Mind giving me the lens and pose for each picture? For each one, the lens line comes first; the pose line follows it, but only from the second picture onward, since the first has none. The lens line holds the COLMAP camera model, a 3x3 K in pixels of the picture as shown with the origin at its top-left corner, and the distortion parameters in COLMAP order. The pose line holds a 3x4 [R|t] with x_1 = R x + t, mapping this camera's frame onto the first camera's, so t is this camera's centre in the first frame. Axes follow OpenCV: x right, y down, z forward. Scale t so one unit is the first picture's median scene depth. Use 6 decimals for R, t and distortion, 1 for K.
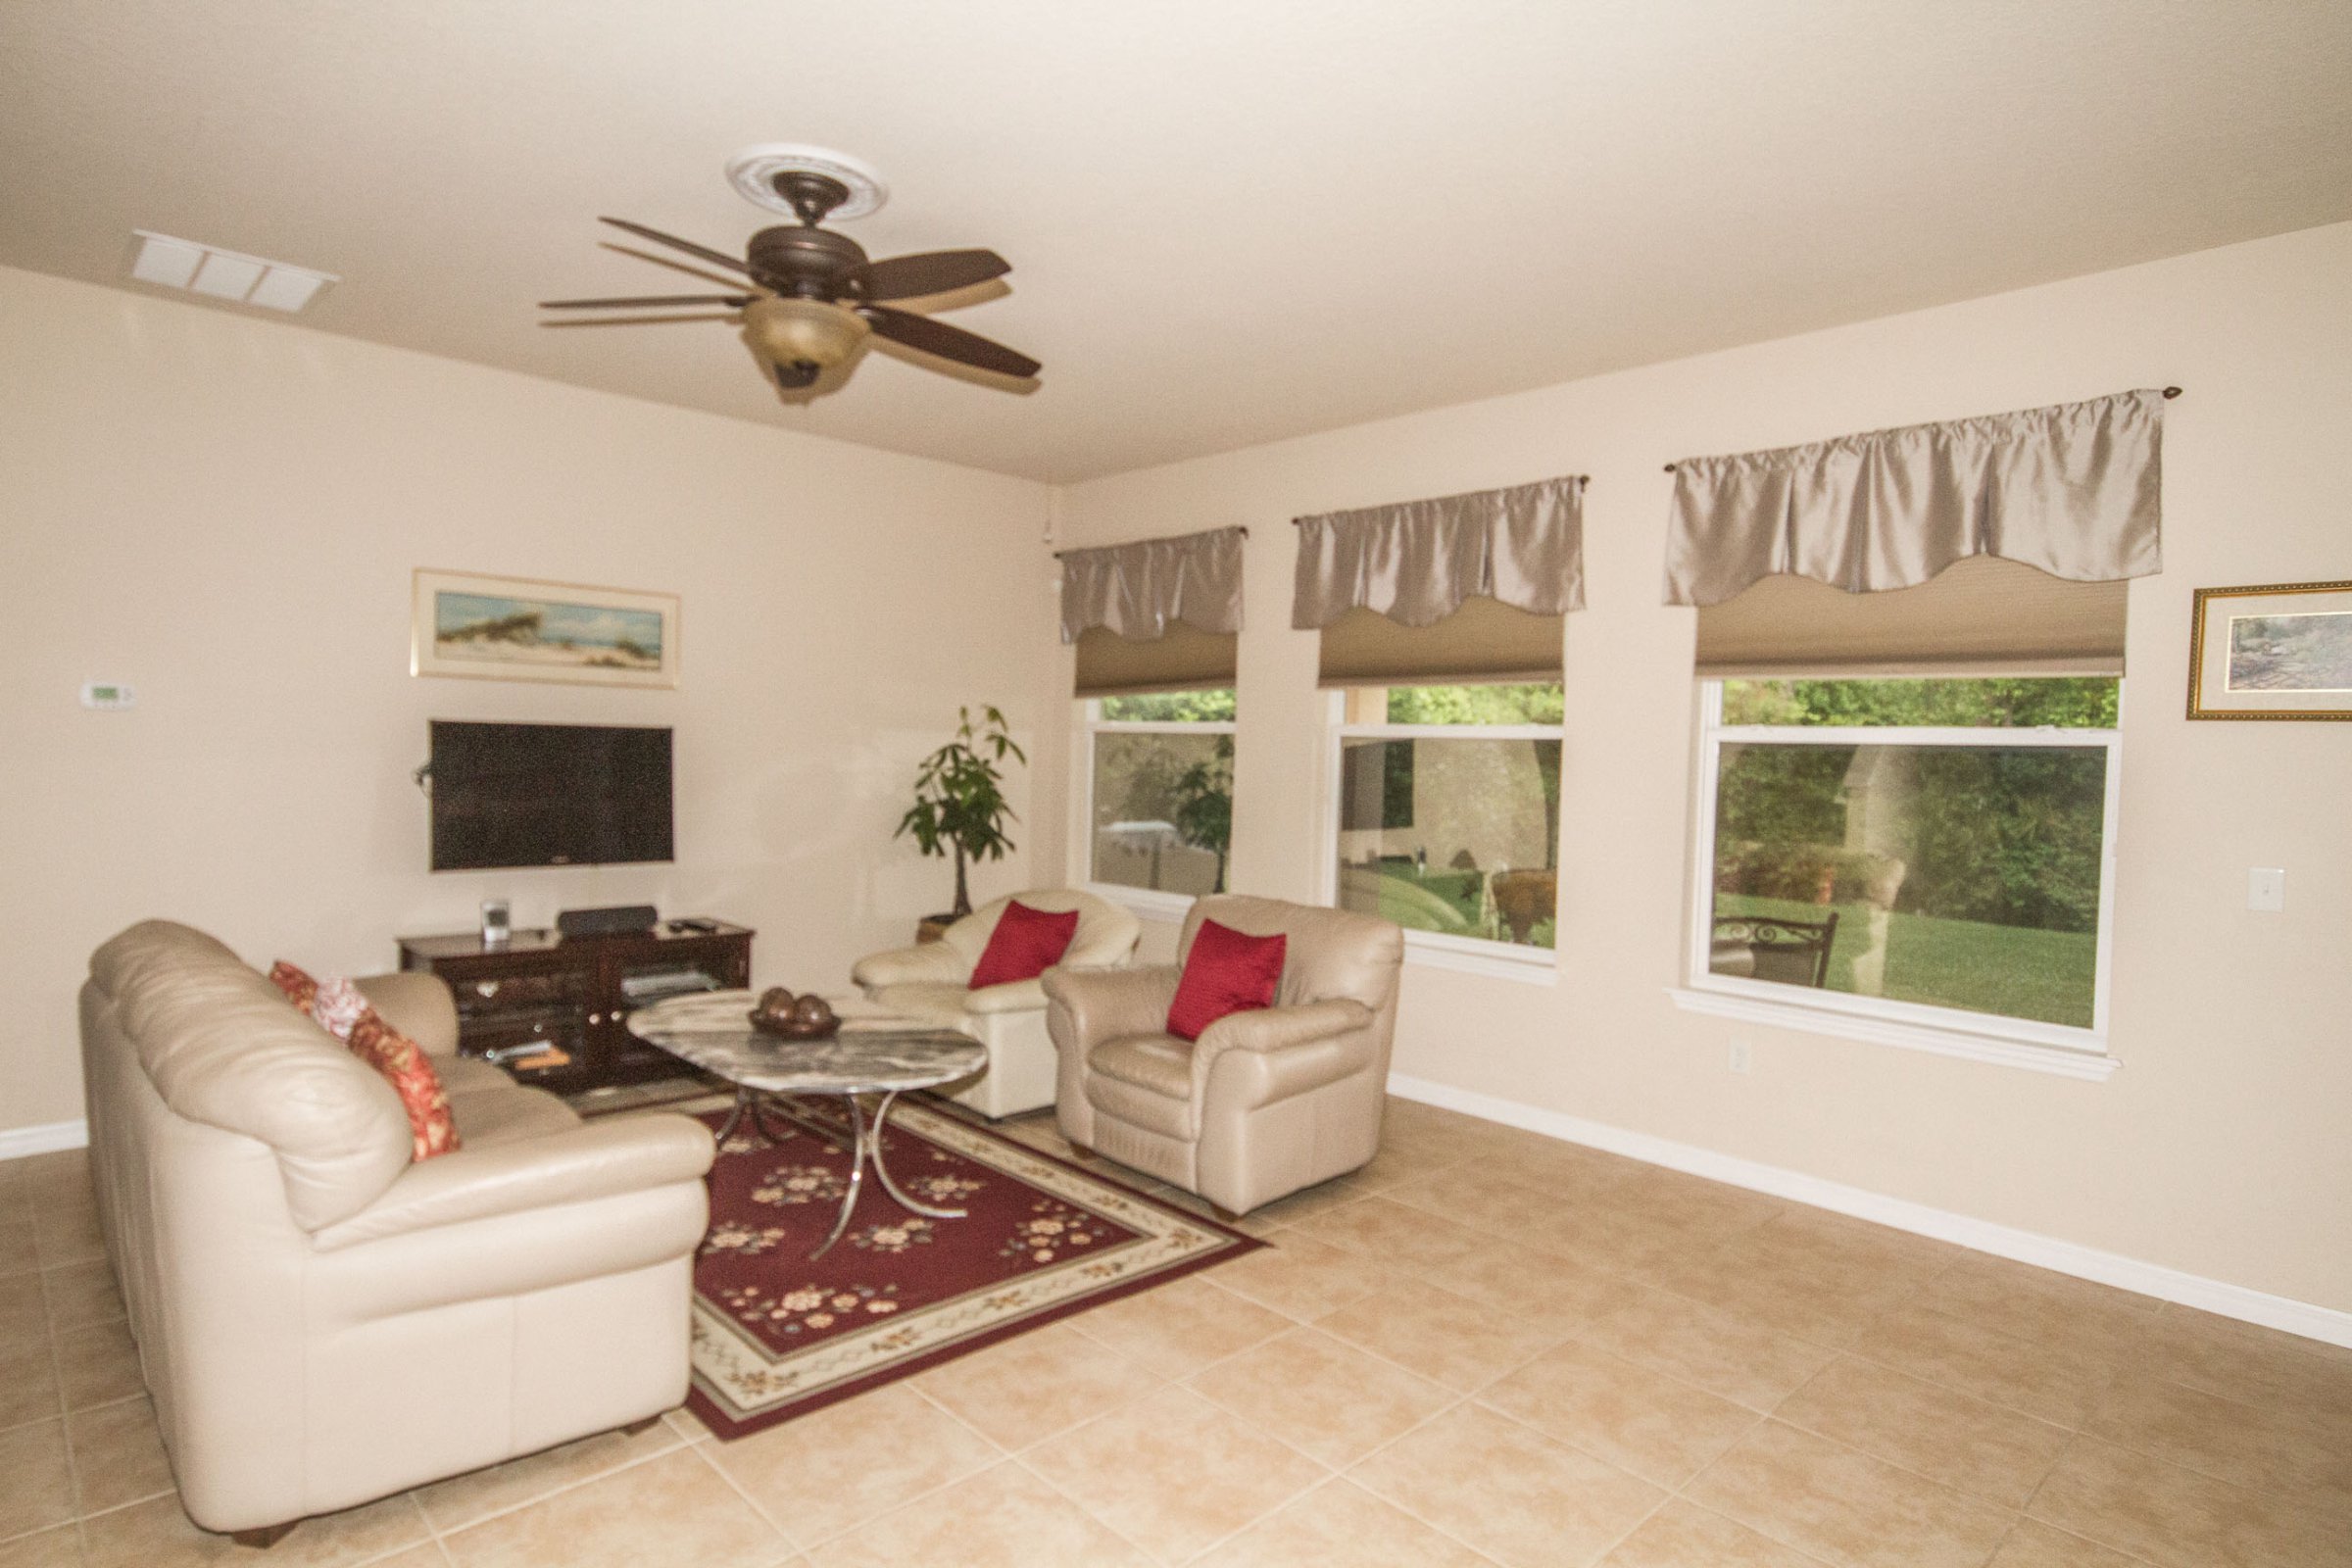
lens RADIAL K [[1312.2, 0, 1165.8], [0, 1312.2, 785.3], [0, 0, 1]] dist [0.037462, 0.000387]
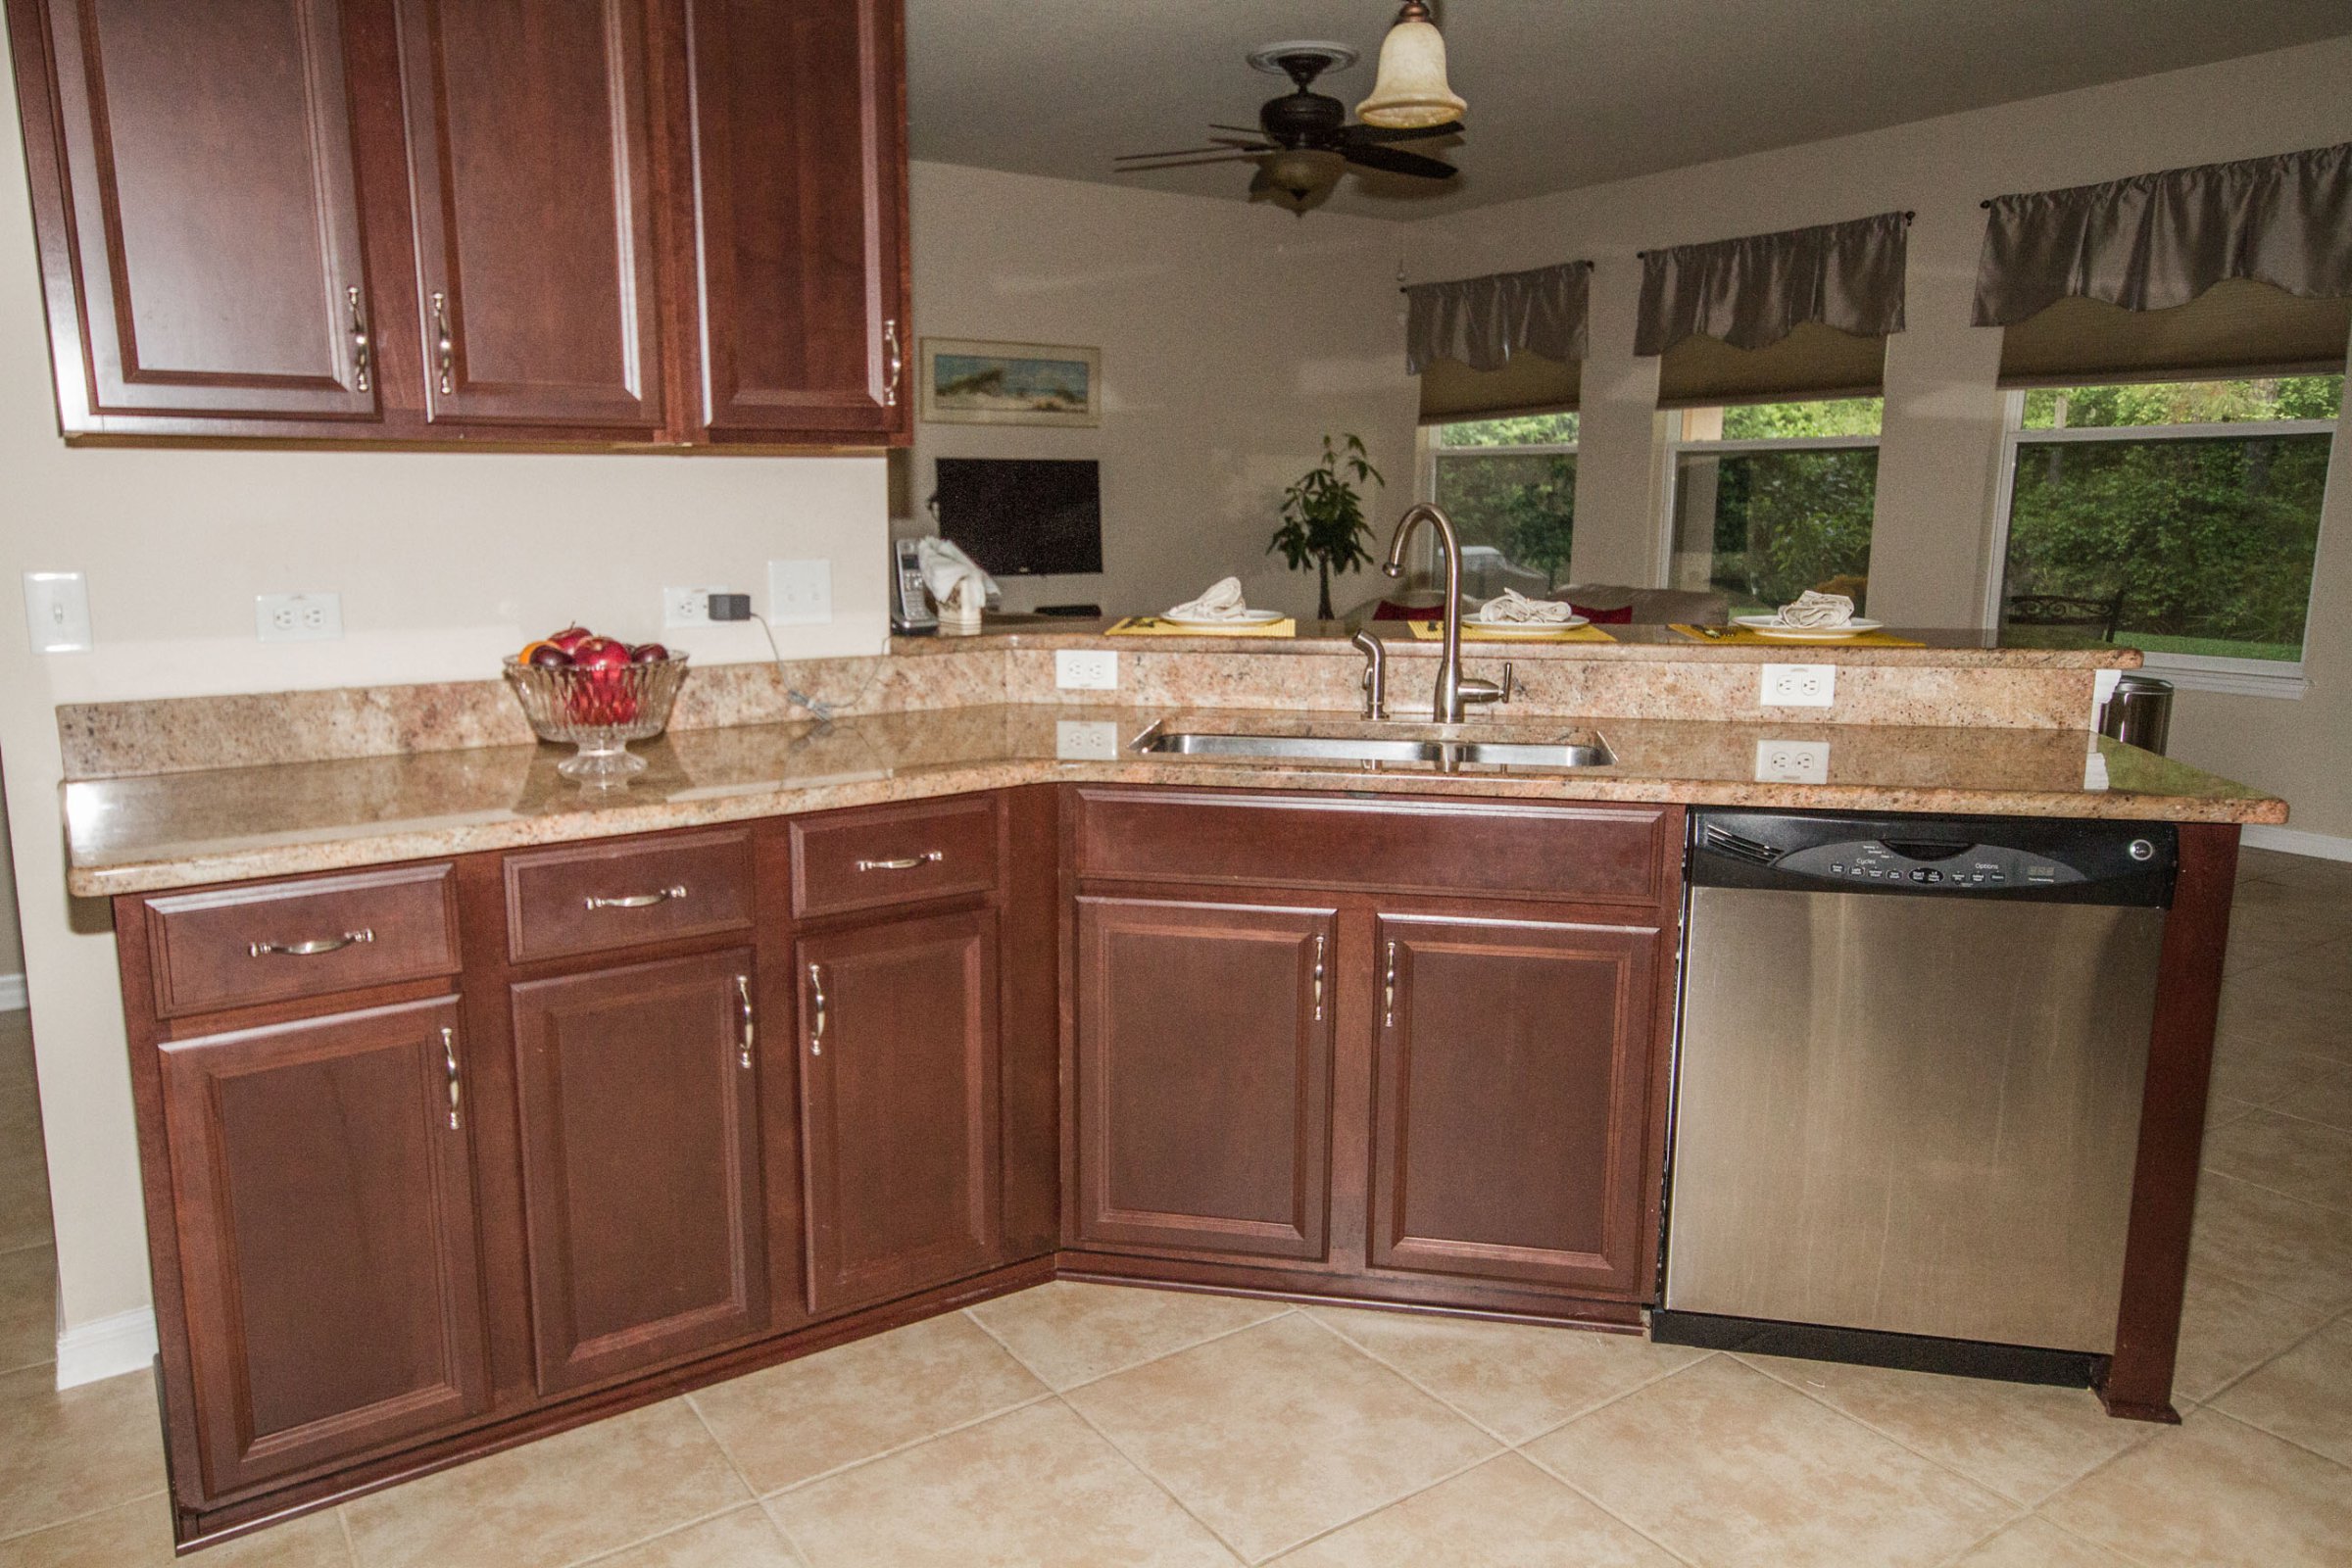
lens RADIAL K [[1754.5, 0, 1075.1], [0, 1754.5, 801.8], [0, 0, 1]] dist [0.037408, 0.006707]
pose [[0.983619, 0.008669, -0.180051, -0.103864], [0.017000, 0.989930, 0.140534, 0.040684], [0.179456, -0.141293, 0.973567, -0.638314]]
